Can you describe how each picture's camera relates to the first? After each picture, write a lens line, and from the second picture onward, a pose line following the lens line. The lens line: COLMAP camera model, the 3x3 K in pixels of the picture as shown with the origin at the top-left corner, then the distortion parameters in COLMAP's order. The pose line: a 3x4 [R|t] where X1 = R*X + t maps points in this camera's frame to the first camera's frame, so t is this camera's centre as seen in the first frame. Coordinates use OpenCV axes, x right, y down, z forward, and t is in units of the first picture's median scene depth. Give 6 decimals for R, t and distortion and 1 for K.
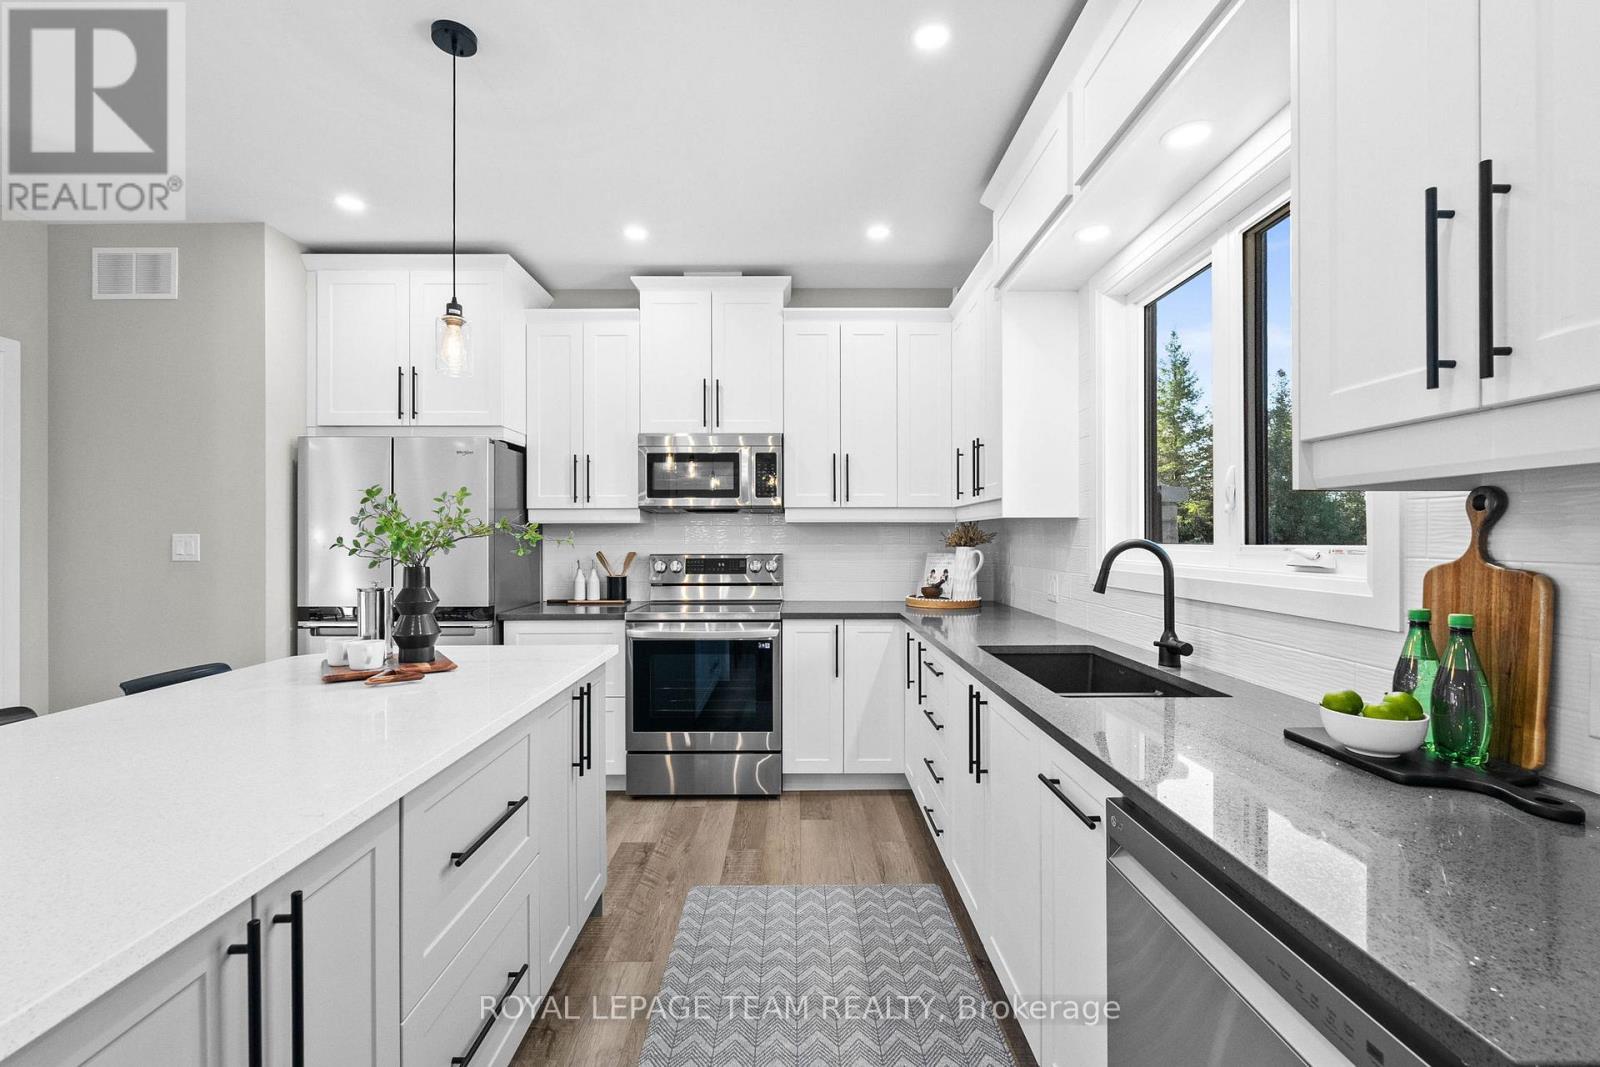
lens RADIAL K [[699.0, 0, 799.6], [0, 699.0, 529.2], [0, 0, 1]] dist [-0.002048, -0.000526]
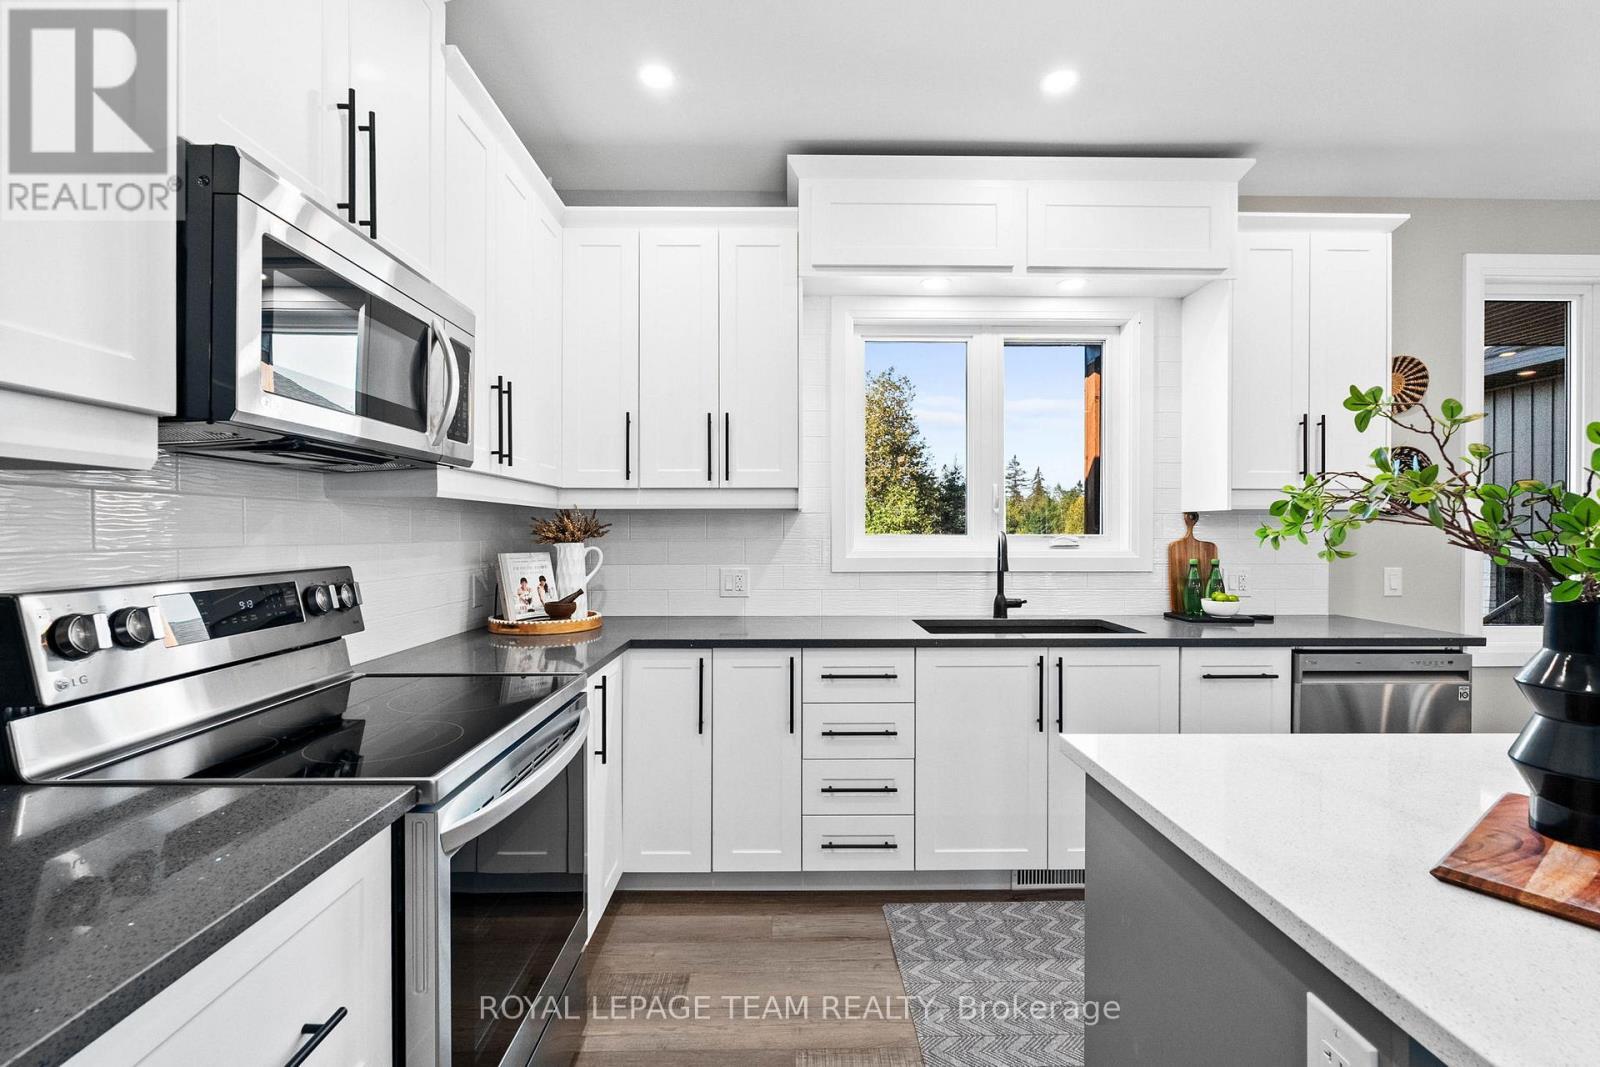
lens RADIAL K [[692.7, 0, 811.1], [0, 692.7, 528.4], [0, 0, 1]] dist [0.001150, 0.000104]
pose [[-0.004647, 0.003101, 0.999984, -1.489538], [-0.007037, 0.999970, -0.003133, 0.022312], [-0.999964, -0.007051, -0.004625, 2.263876]]
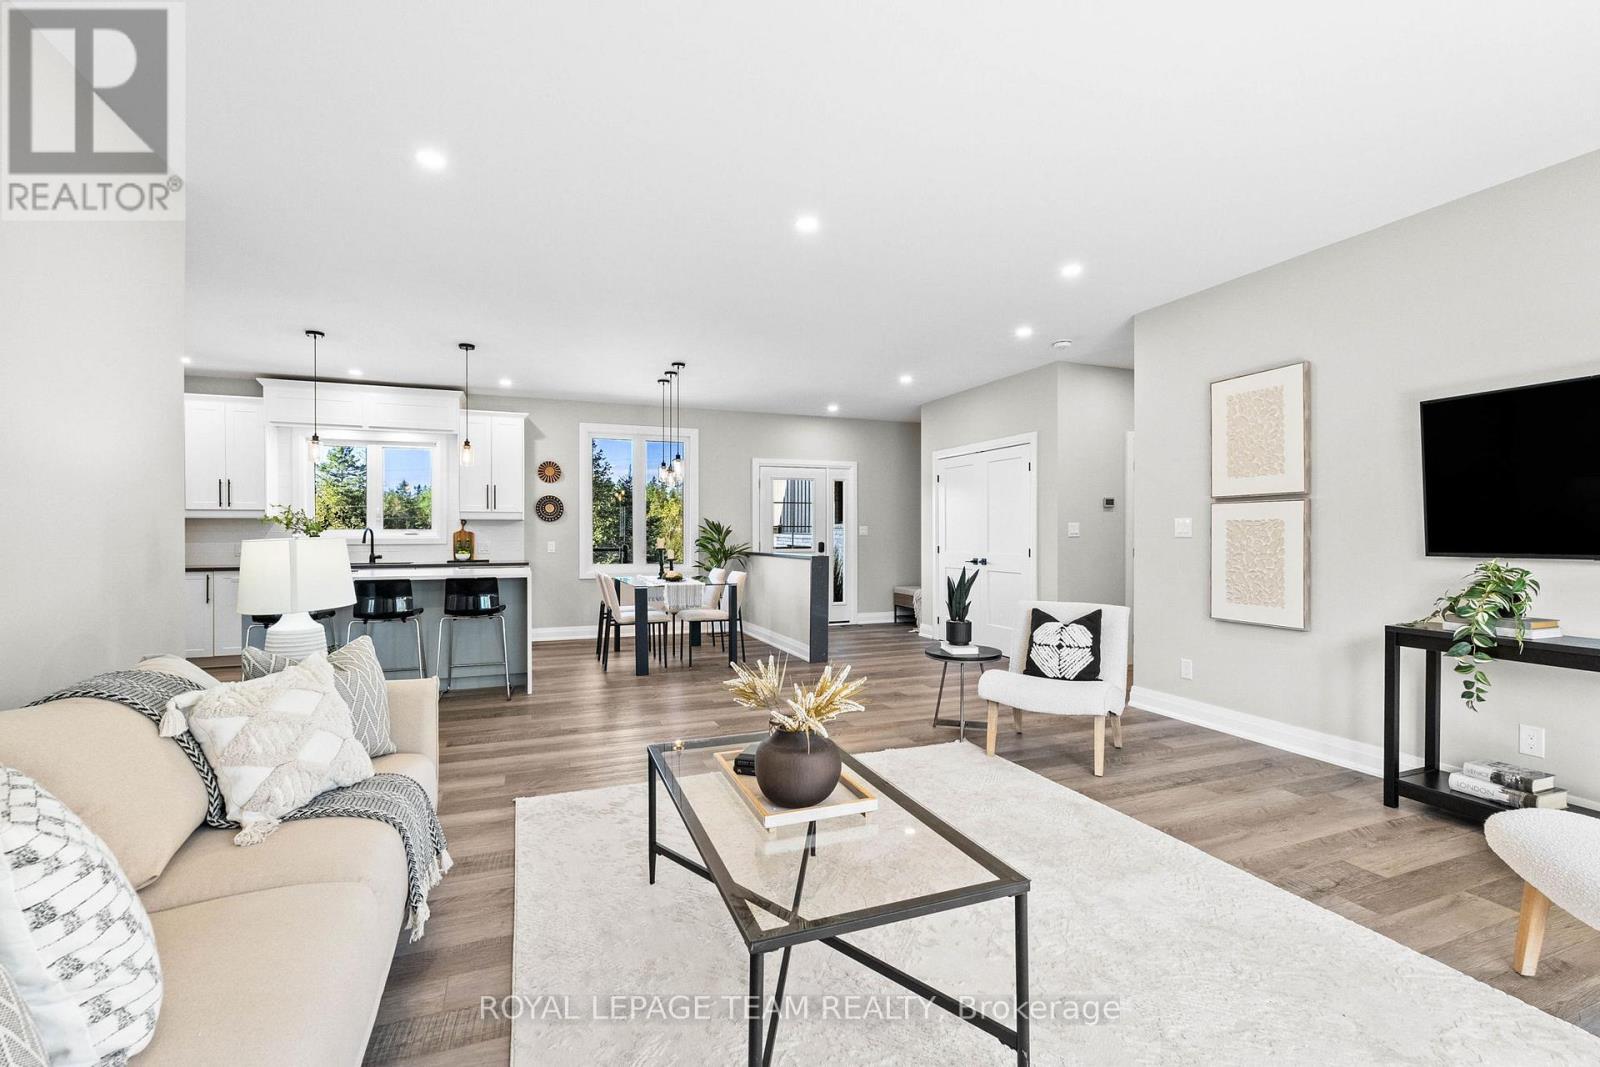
lens RADIAL K [[699.0, 0, 799.6], [0, 699.0, 529.2], [0, 0, 1]] dist [-0.002048, -0.000526]
pose [[-0.356379, 0.006789, 0.934317, -5.835949], [-0.002841, 0.999961, -0.008350, 0.071281], [-0.934337, -0.005630, -0.356346, 0.356686]]
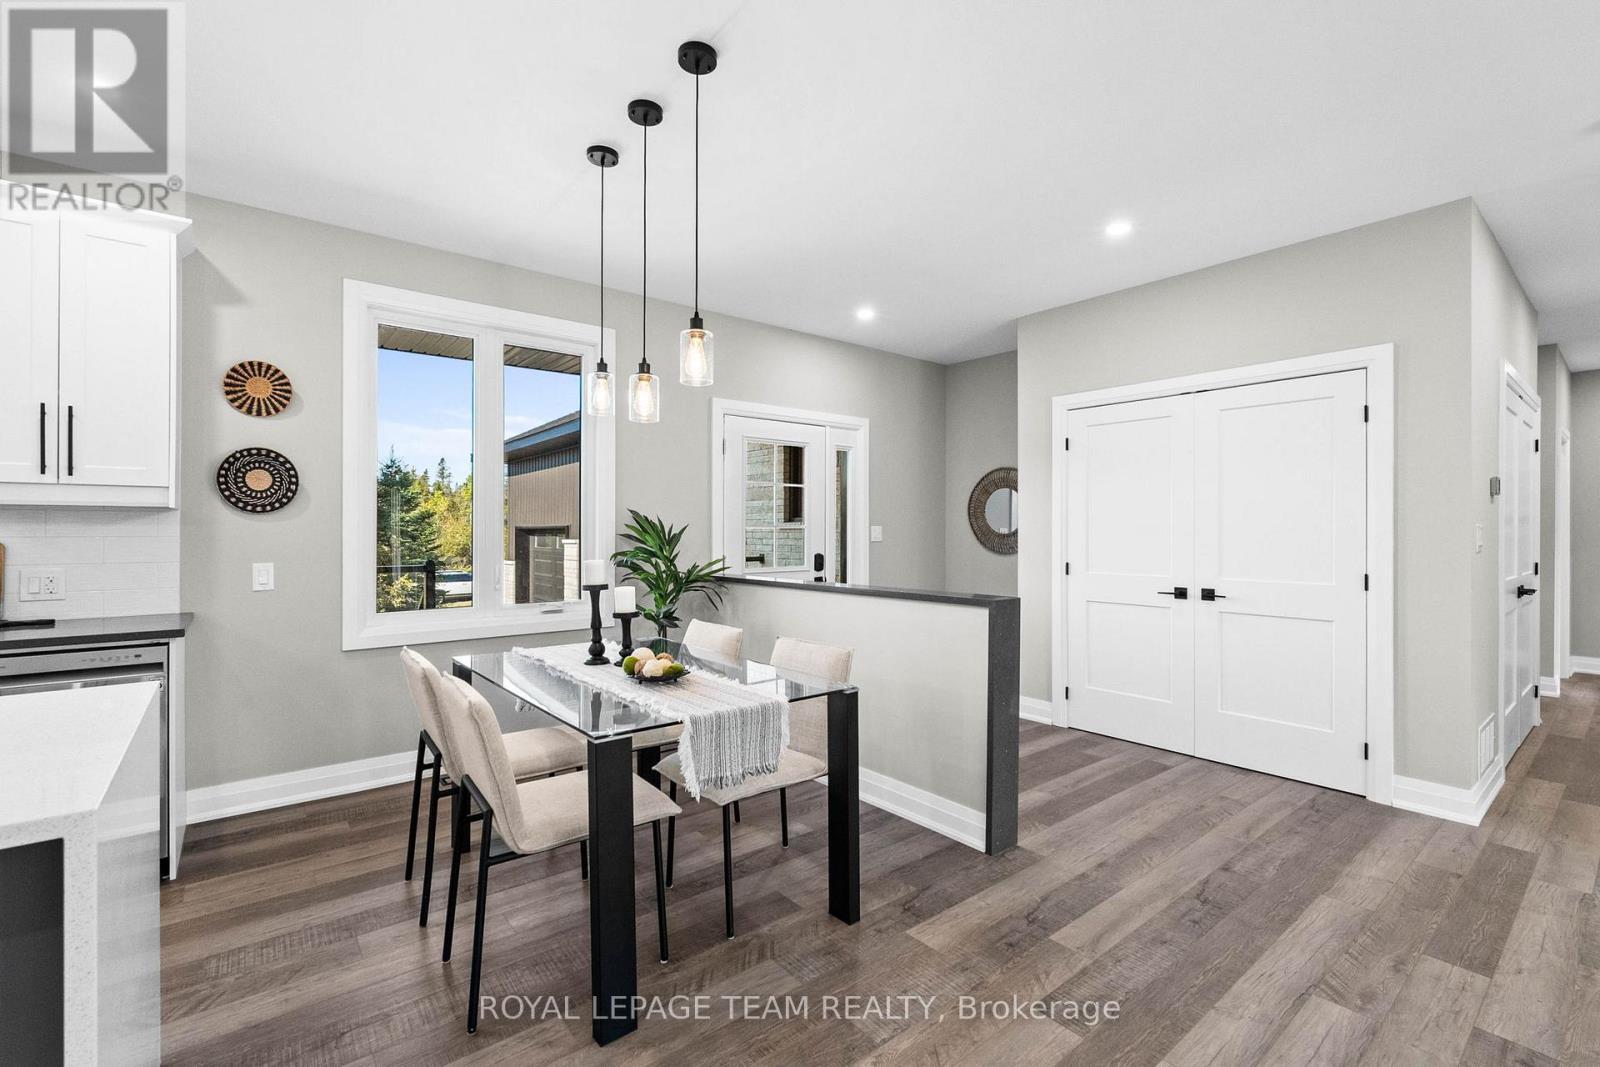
lens RADIAL K [[699.0, 0, 799.6], [0, 699.0, 529.2], [0, 0, 1]] dist [-0.002048, -0.000526]
pose [[-0.621131, 0.003362, 0.783699, -2.294125], [-0.003185, 0.999972, -0.006814, 0.023218], [-0.783700, -0.006728, -0.621103, 0.249662]]
